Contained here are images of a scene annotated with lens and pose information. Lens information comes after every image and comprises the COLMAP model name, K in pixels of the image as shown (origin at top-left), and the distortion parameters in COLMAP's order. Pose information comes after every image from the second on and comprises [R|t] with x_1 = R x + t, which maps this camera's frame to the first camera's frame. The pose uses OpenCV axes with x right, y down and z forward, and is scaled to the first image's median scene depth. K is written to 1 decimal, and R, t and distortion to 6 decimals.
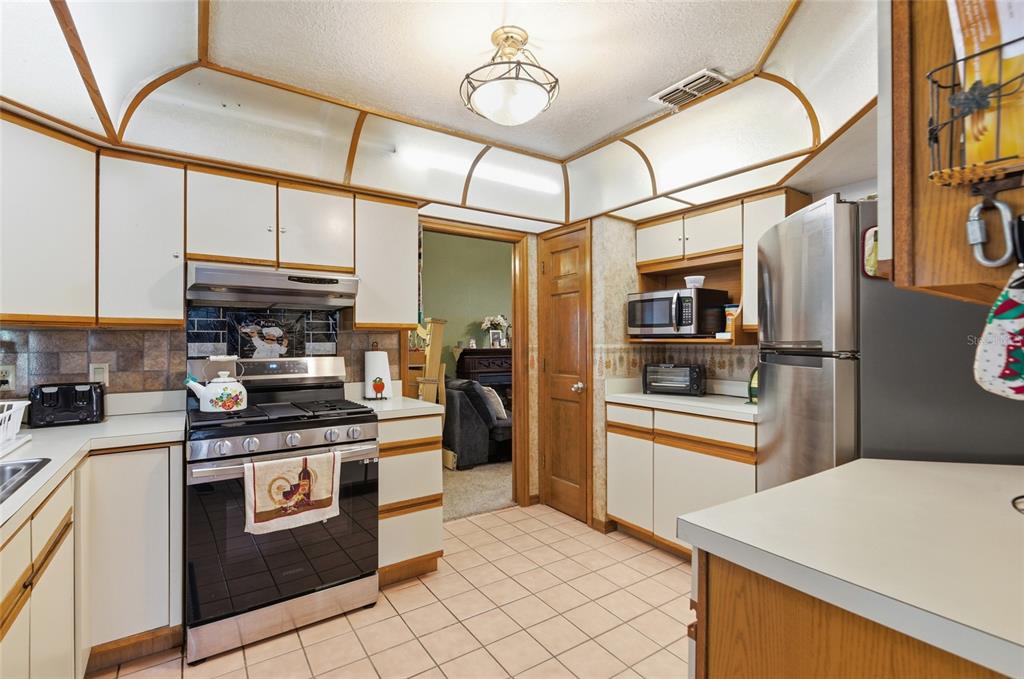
lens RADIAL K [[469.8, 0, 514.3], [0, 469.8, 336.7], [0, 0, 1]] dist [0.003291, -0.000920]
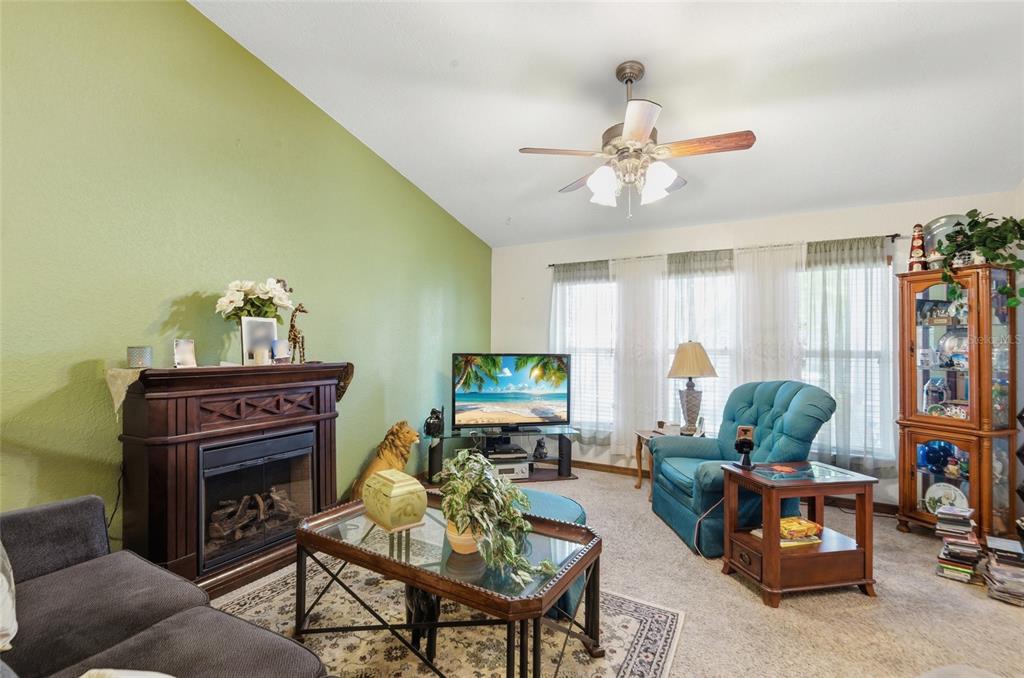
lens RADIAL K [[486.3, 0, 524.3], [0, 486.3, 343.9], [0, 0, 1]] dist [-0.002866, -0.006733]
pose [[0.879689, 0.006709, 0.475502, -0.038390], [-0.001752, 0.999939, -0.010868, 0.011398], [-0.475546, 0.008727, 0.879647, 0.562722]]
